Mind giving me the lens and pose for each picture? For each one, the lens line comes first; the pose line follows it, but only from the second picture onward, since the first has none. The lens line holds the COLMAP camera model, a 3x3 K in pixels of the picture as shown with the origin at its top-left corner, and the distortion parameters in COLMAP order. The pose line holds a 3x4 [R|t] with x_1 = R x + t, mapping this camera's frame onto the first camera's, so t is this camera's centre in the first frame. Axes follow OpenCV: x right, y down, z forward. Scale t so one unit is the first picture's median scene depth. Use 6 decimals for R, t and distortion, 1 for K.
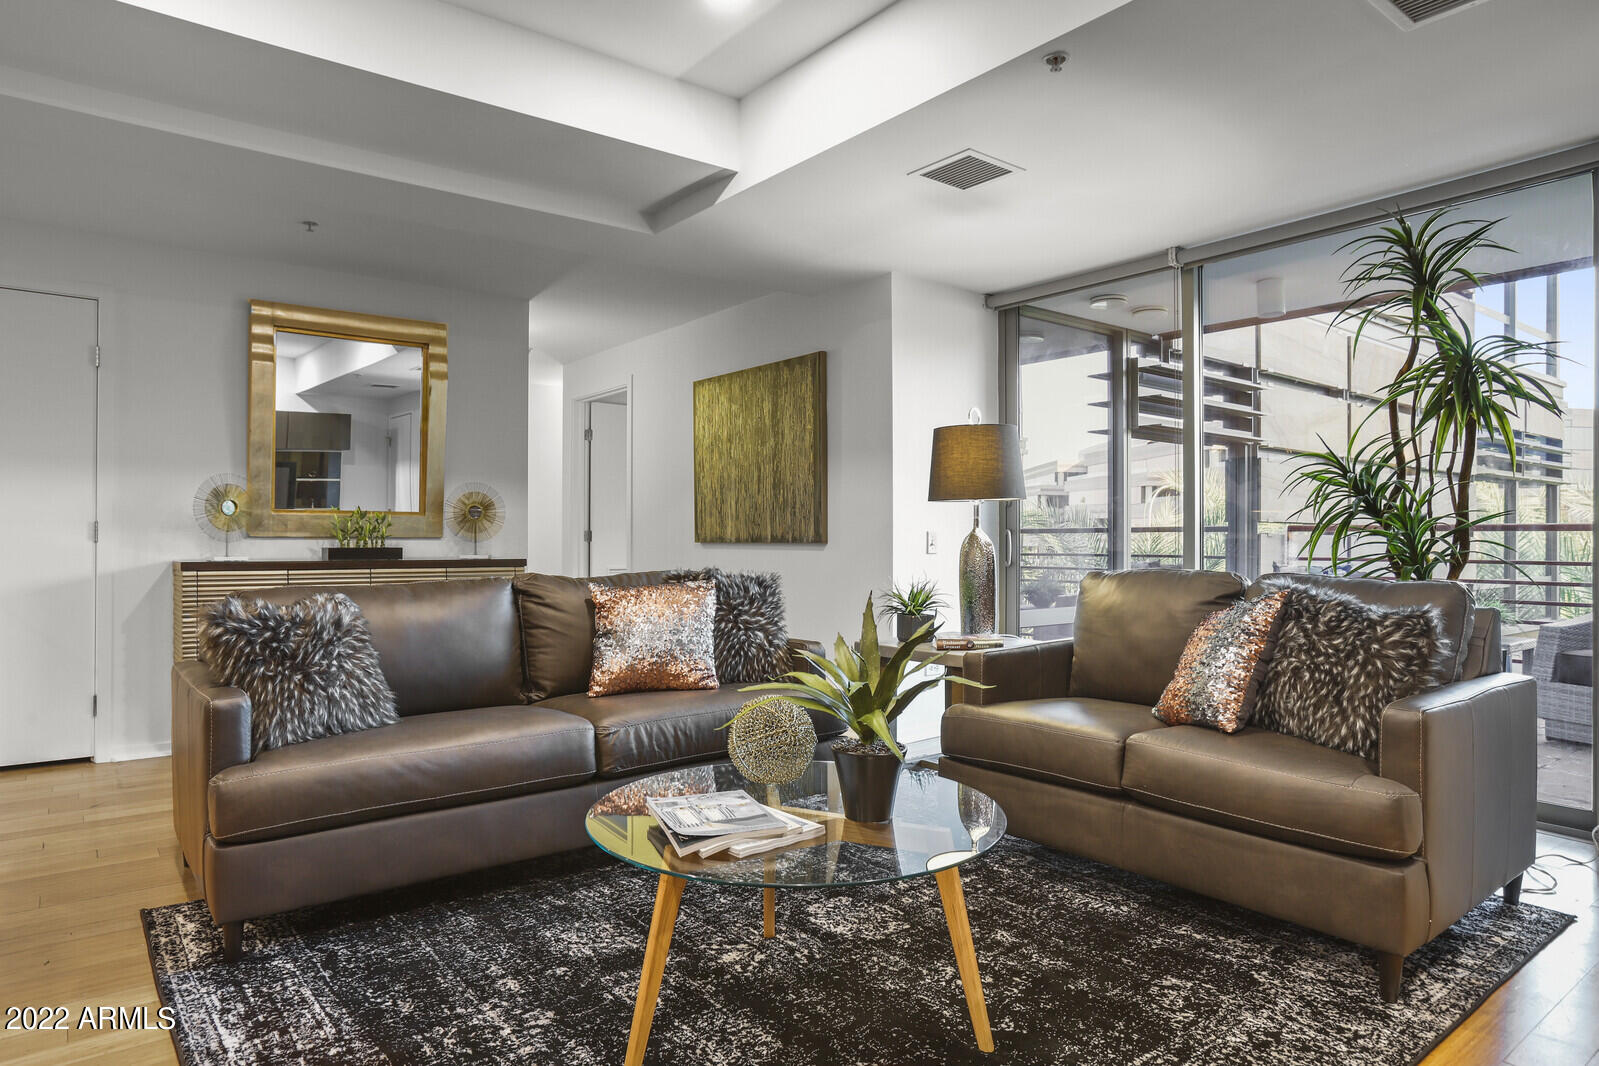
lens RADIAL K [[967.7, 0, 791.9], [0, 967.7, 536.2], [0, 0, 1]] dist [-0.045683, 0.008908]
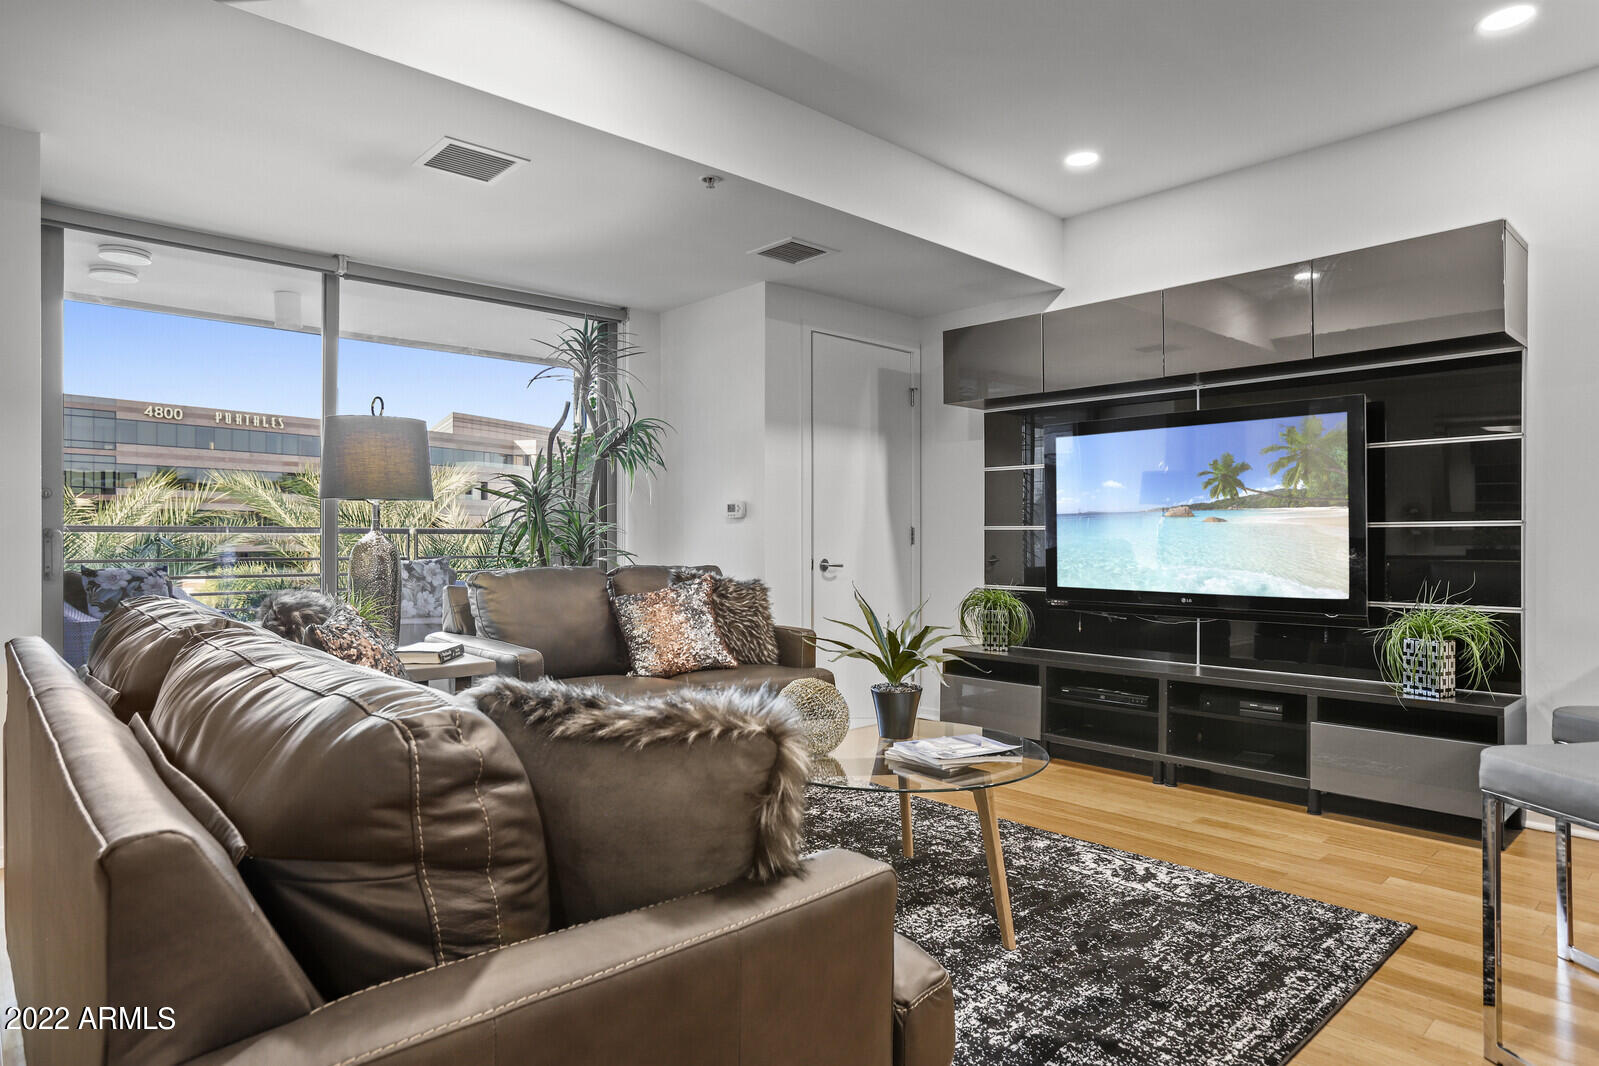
lens RADIAL K [[935.1, 0, 792.1], [0, 935.1, 534.1], [0, 0, 1]] dist [-0.056885, 0.037912]
pose [[-0.093678, 0.002989, 0.995598, -0.511980], [-0.001545, 0.999994, -0.003147, -0.001647], [-0.995601, -0.001833, -0.093673, 0.510489]]
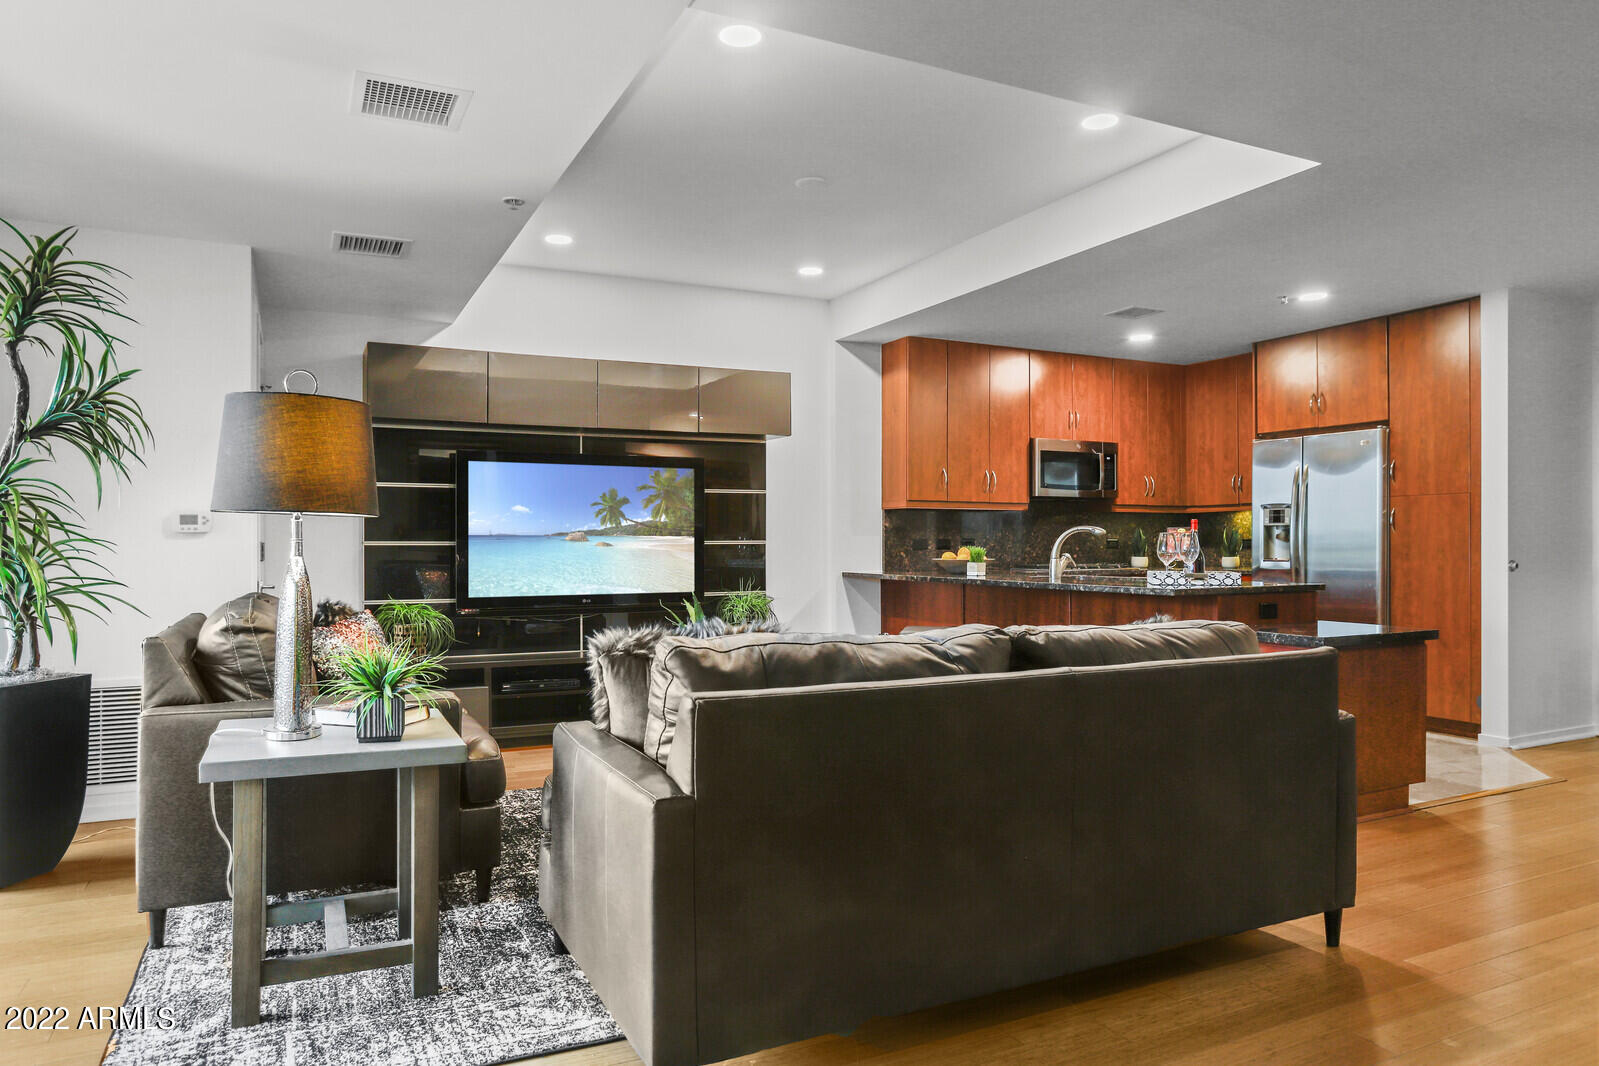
lens RADIAL K [[1026.2, 0, 798.6], [0, 1026.2, 533.1], [0, 0, 1]] dist [-0.048610, 0.035114]
pose [[-0.982440, 0.001556, 0.186573, -0.190484], [0.000108, 0.999970, -0.007771, -0.014063], [-0.186580, -0.007614, -0.982410, 1.173013]]
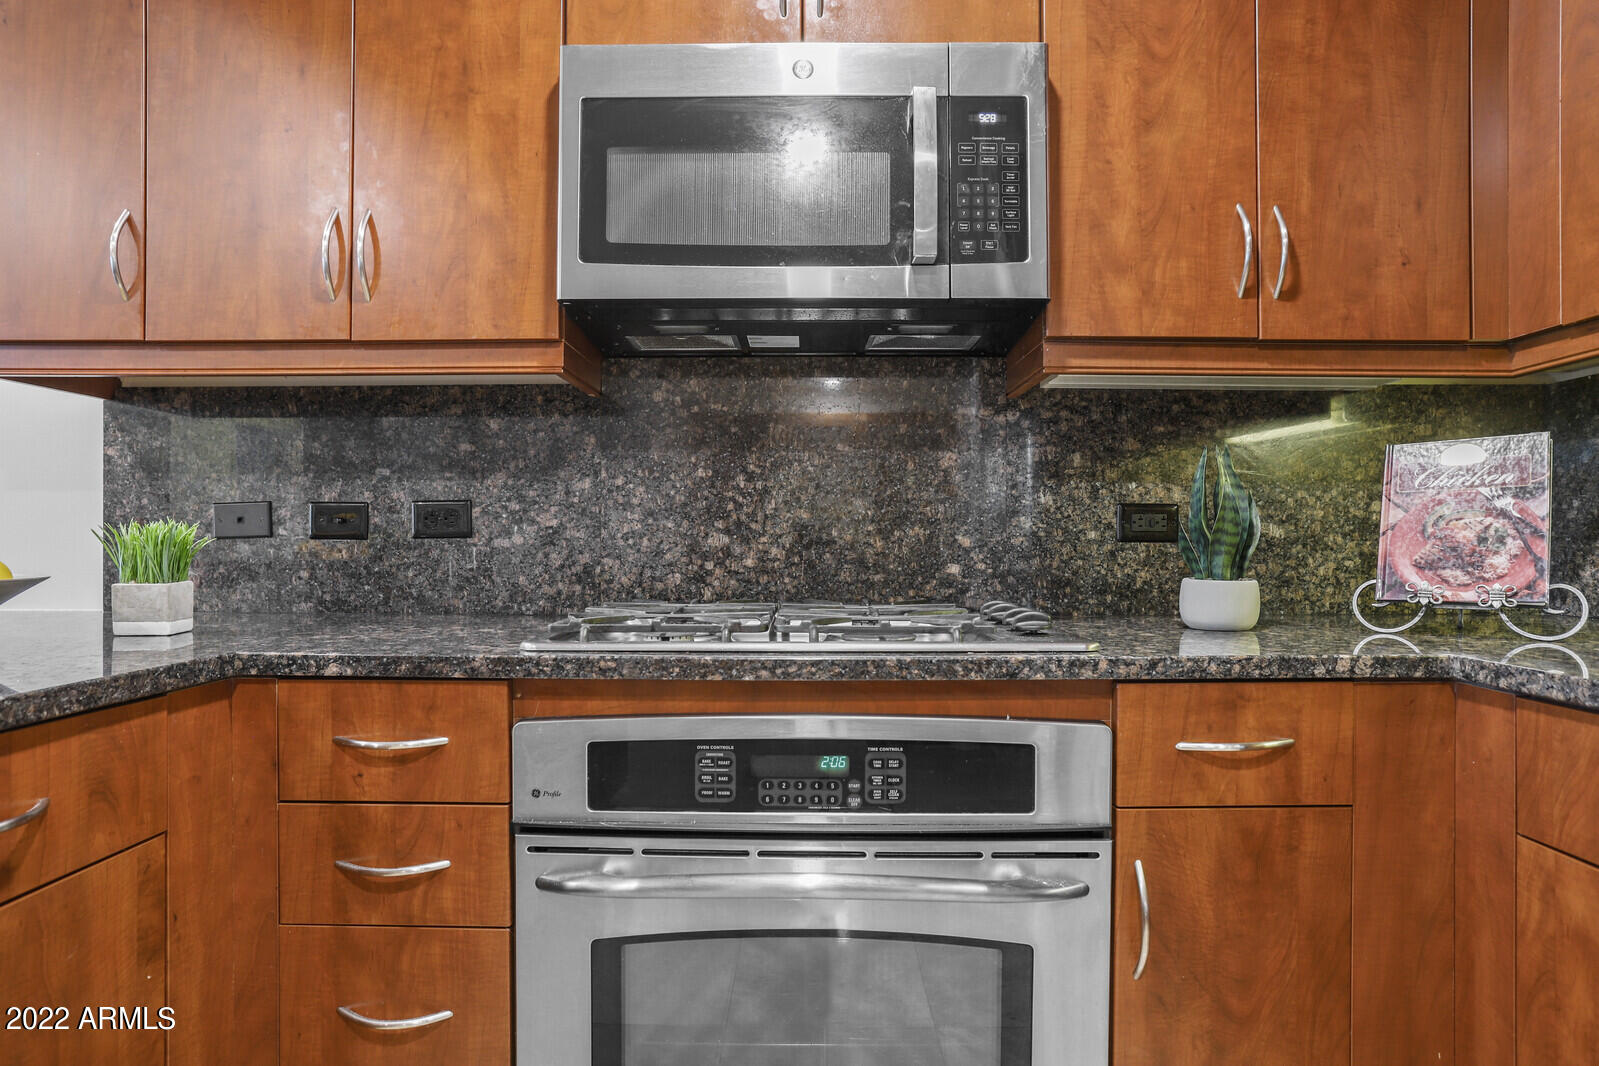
lens RADIAL K [[935.1, 0, 789.3], [0, 935.1, 535.4], [0, 0, 1]] dist [-0.056885, 0.037912]
pose [[-0.784866, -0.000184, 0.619665, -0.472891], [-0.003731, 0.999983, -0.004430, -0.002868], [-0.619654, -0.005789, -0.784854, -0.047002]]
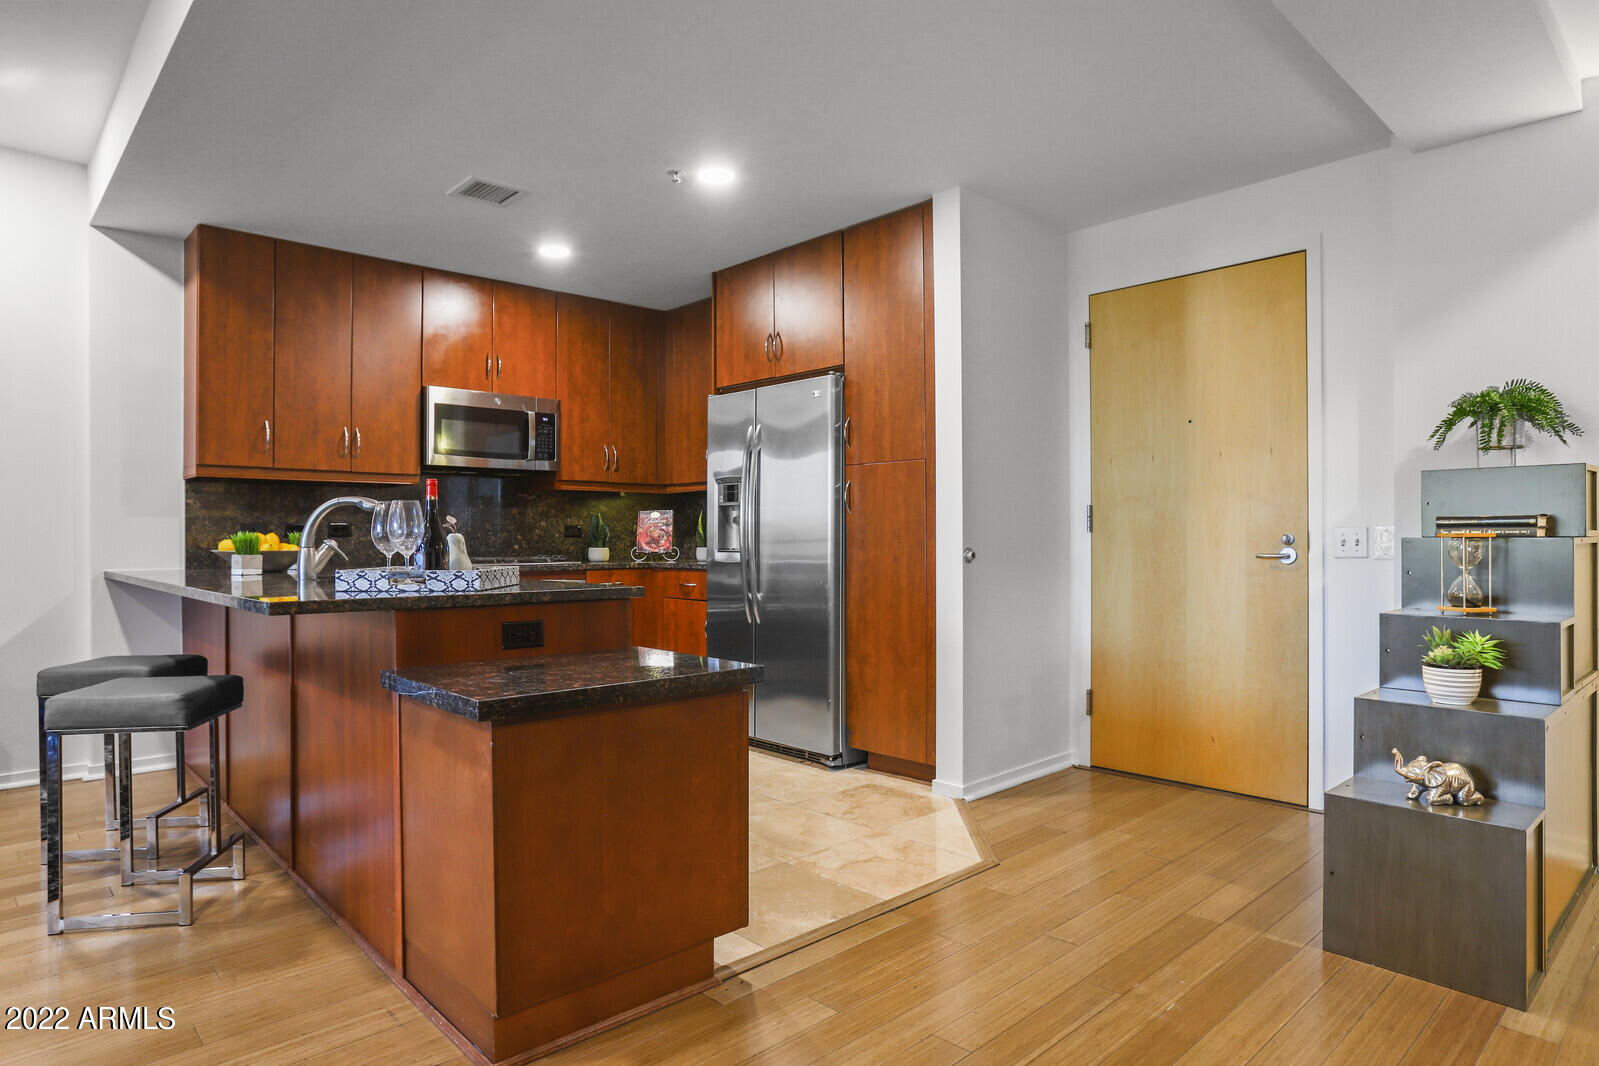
lens RADIAL K [[935.1, 0, 788.8], [0, 935.1, 536.4], [0, 0, 1]] dist [-0.056885, 0.037912]
pose [[-0.995432, 0.000931, -0.095465, -0.512106], [0.001072, 0.999998, -0.001423, -0.002177], [0.095464, -0.001519, -0.995432, 0.714790]]
